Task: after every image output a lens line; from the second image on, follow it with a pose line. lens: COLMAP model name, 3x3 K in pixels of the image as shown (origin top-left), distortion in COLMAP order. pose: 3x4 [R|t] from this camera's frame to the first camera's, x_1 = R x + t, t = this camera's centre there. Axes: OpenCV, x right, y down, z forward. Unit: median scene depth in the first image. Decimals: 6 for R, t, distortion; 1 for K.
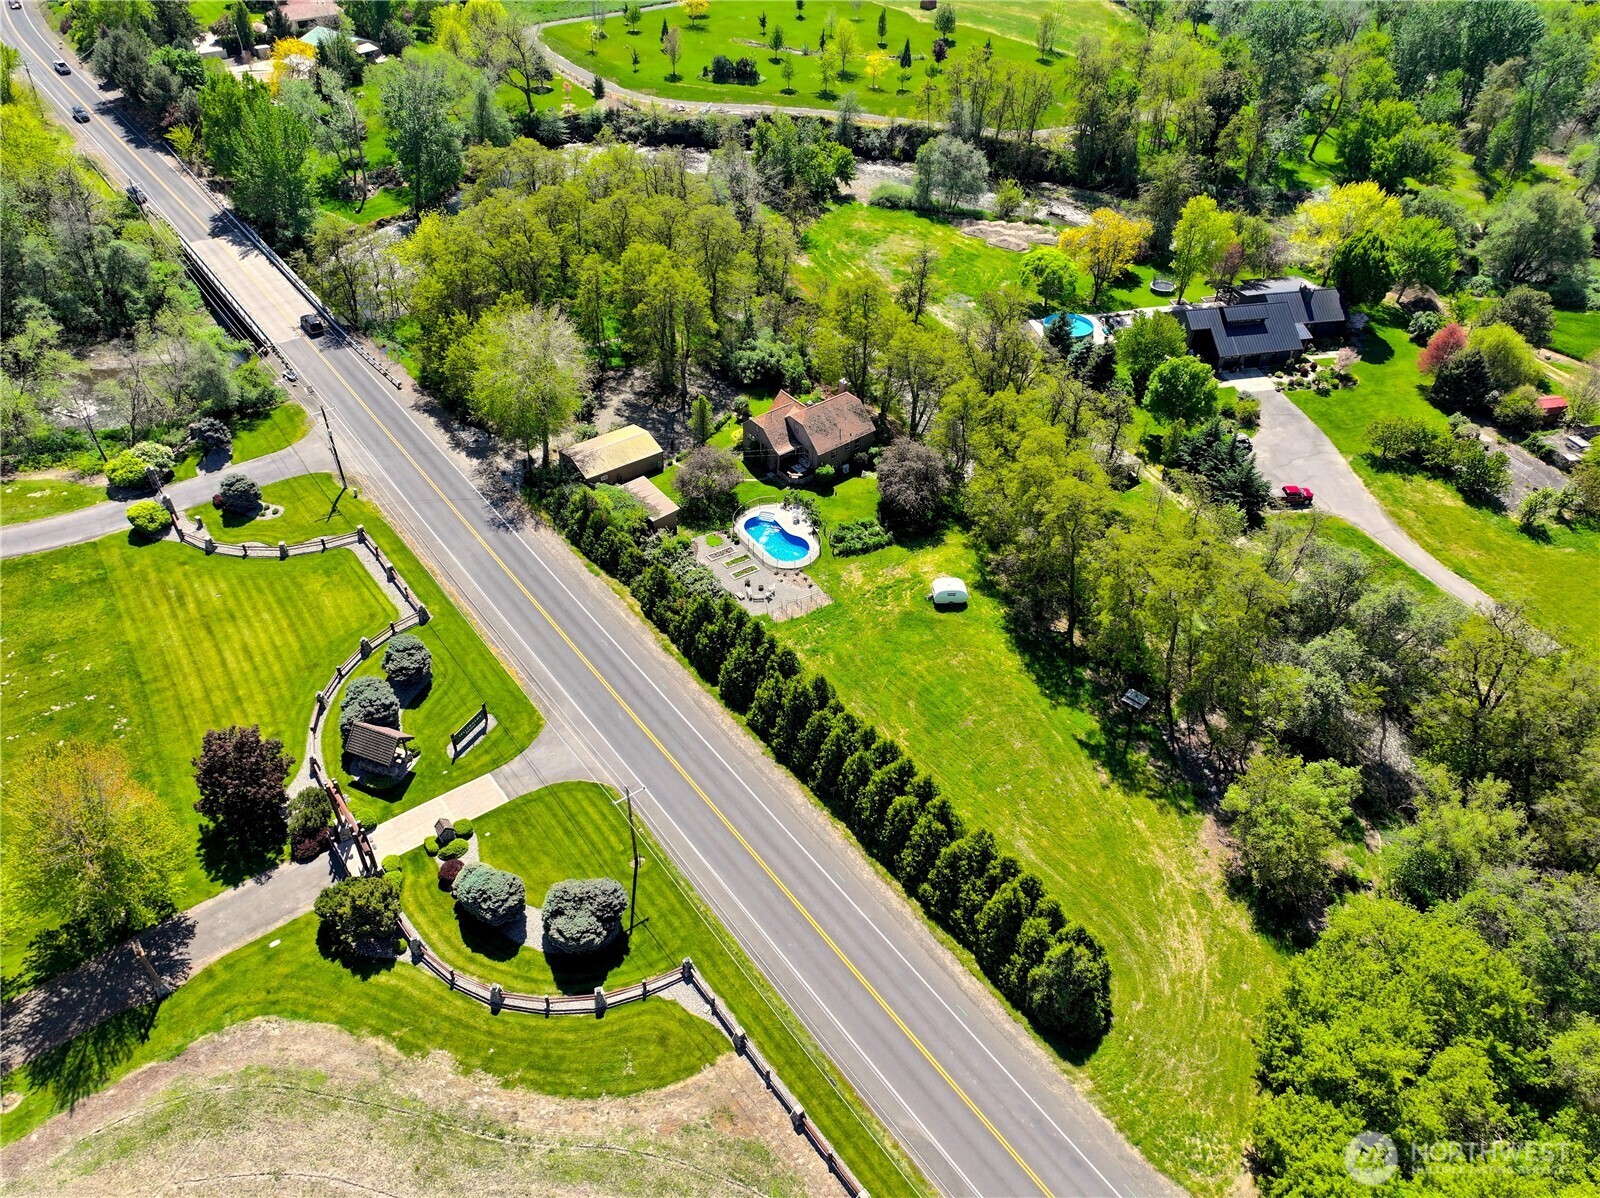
lens RADIAL K [[1134.6, 0, 805.8], [0, 1134.6, 574.1], [0, 0, 1]] dist [0.026383, -0.005918]
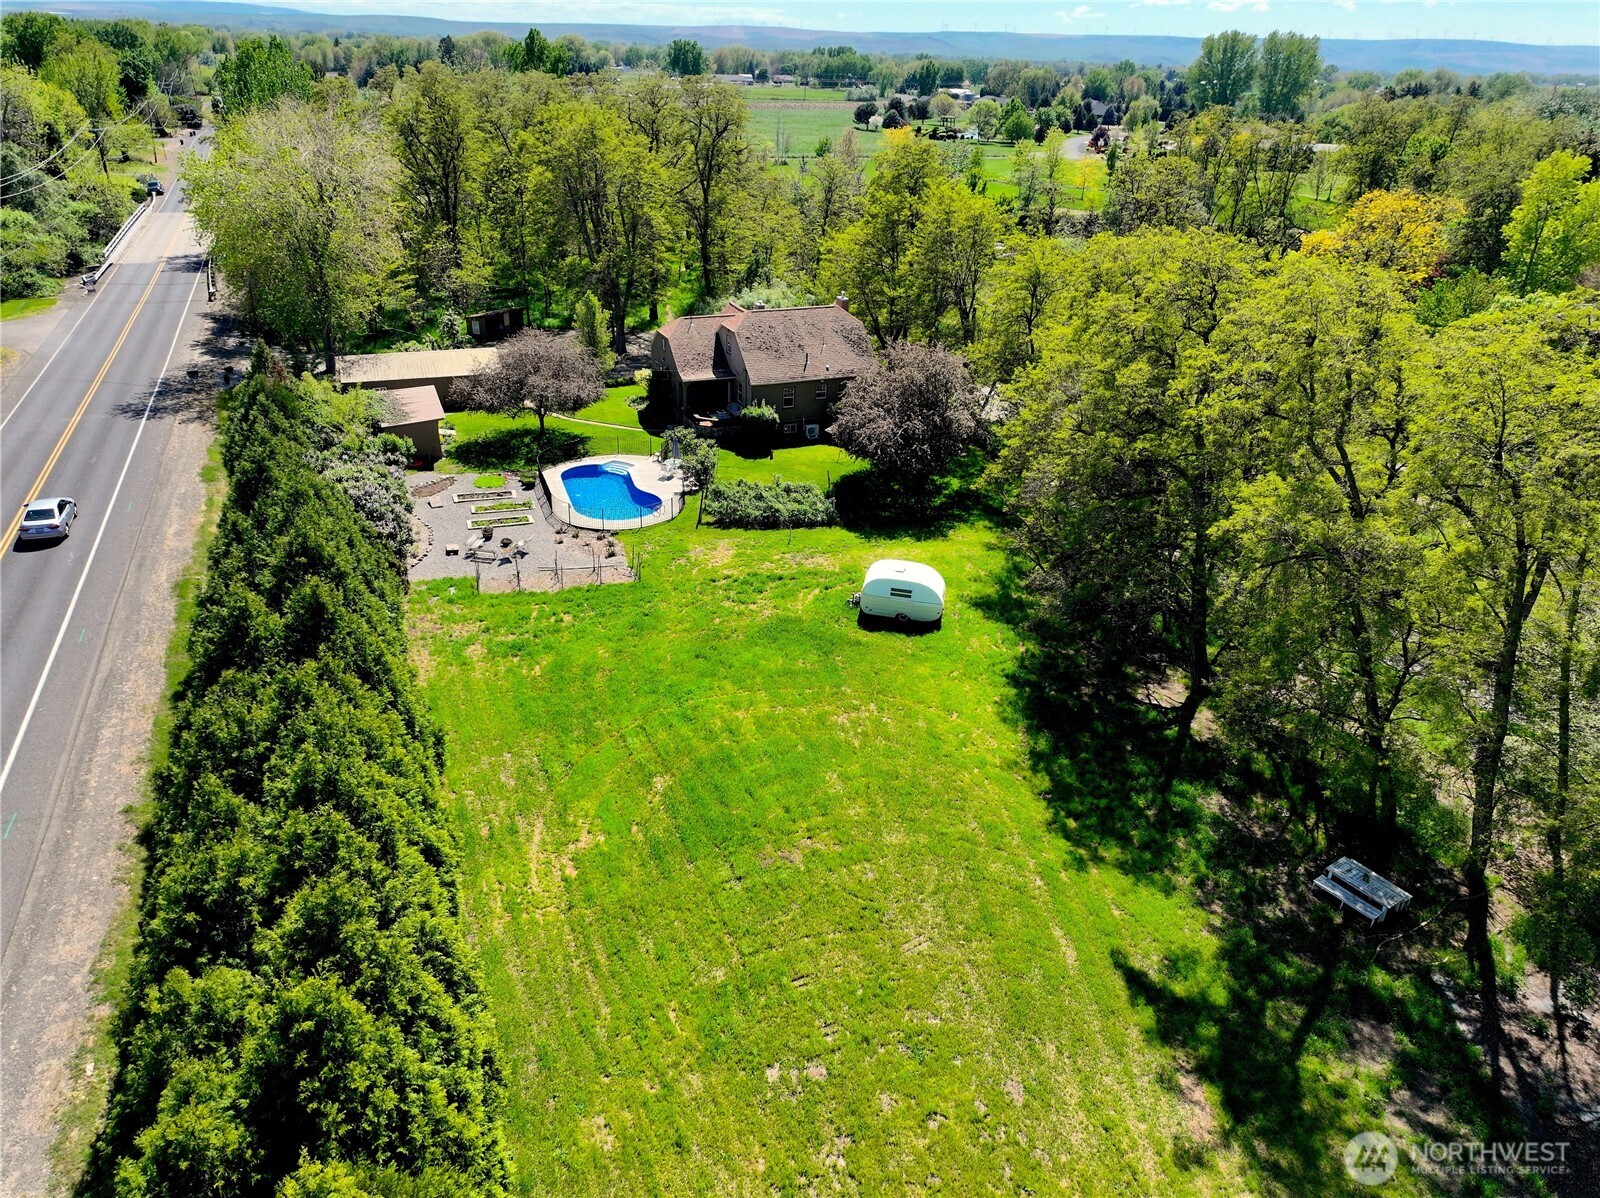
lens RADIAL K [[1134.6, 0, 805.8], [0, 1134.6, 574.1], [0, 0, 1]] dist [0.026383, -0.005918]
pose [[0.963749, 0.107944, -0.243998, 0.206507], [-0.170898, 0.952029, -0.253840, 0.128994], [0.204892, 0.286336, 0.935965, 0.639970]]
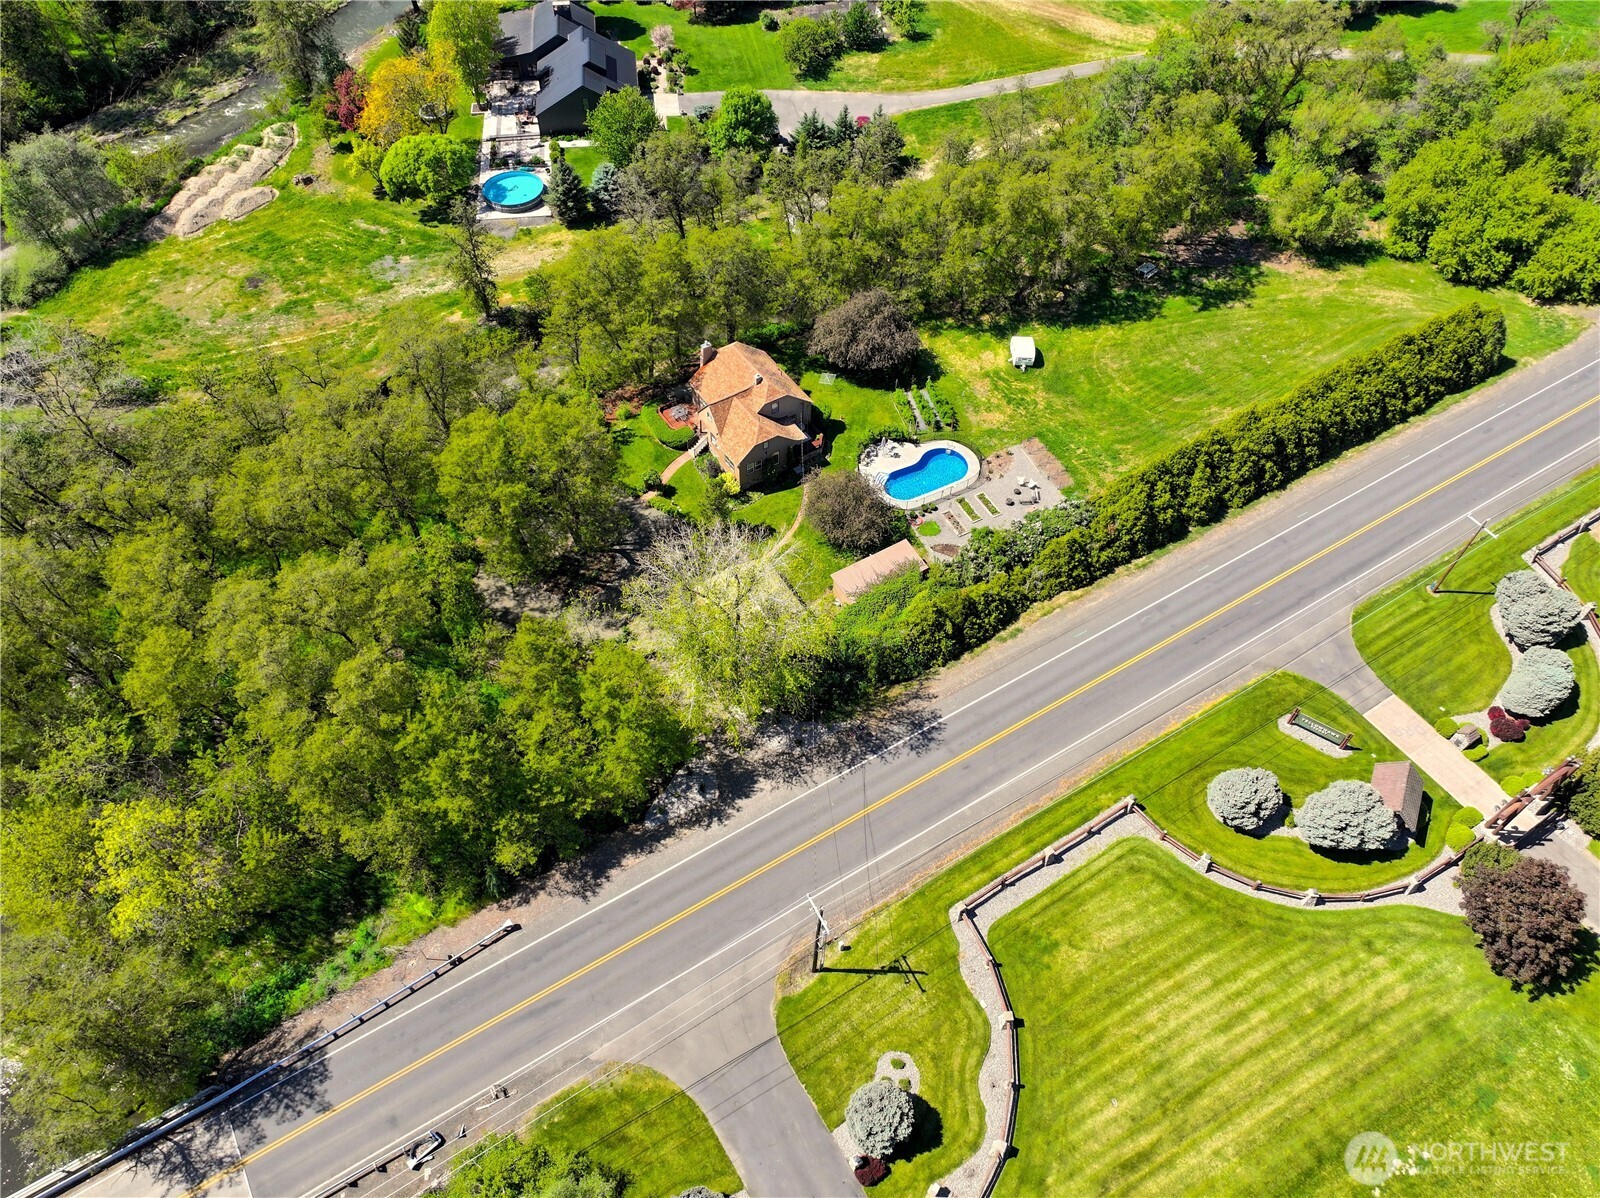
lens RADIAL K [[1134.6, 0, 805.8], [0, 1134.6, 574.1], [0, 0, 1]] dist [0.026383, -0.005918]
pose [[0.096938, -0.786855, 0.609478, -0.700955], [0.625699, 0.524400, 0.577499, -0.617744], [-0.774018, 0.325368, 0.543168, 0.713142]]
